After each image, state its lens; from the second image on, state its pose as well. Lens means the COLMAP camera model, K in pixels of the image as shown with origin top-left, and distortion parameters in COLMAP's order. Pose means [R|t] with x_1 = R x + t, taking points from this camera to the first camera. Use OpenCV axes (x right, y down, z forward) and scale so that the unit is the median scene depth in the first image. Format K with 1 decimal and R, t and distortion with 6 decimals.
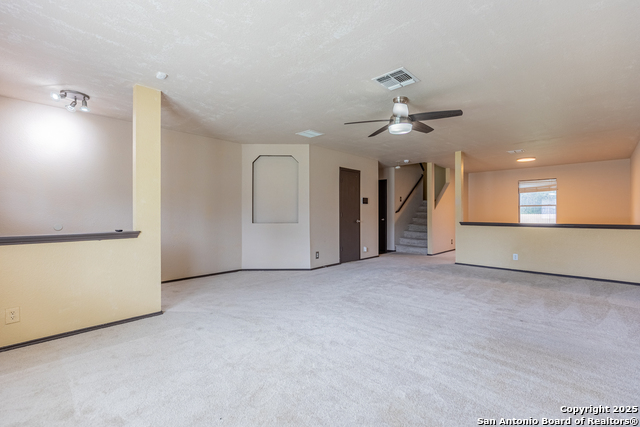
lens RADIAL K [[288.8, 0, 321.4], [0, 288.8, 214.8], [0, 0, 1]] dist [0.008243, -0.001019]
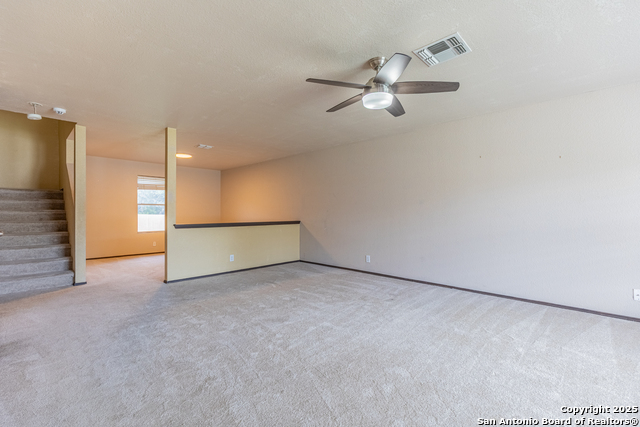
lens RADIAL K [[288.8, 0, 322.5], [0, 288.8, 209.4], [0, 0, 1]] dist [0.008243, -0.001019]
pose [[-0.005233, 0.005628, 0.999970, -0.303166], [0.001421, 0.999983, -0.005621, -0.013085], [-0.999985, 0.001391, -0.005241, 0.679752]]
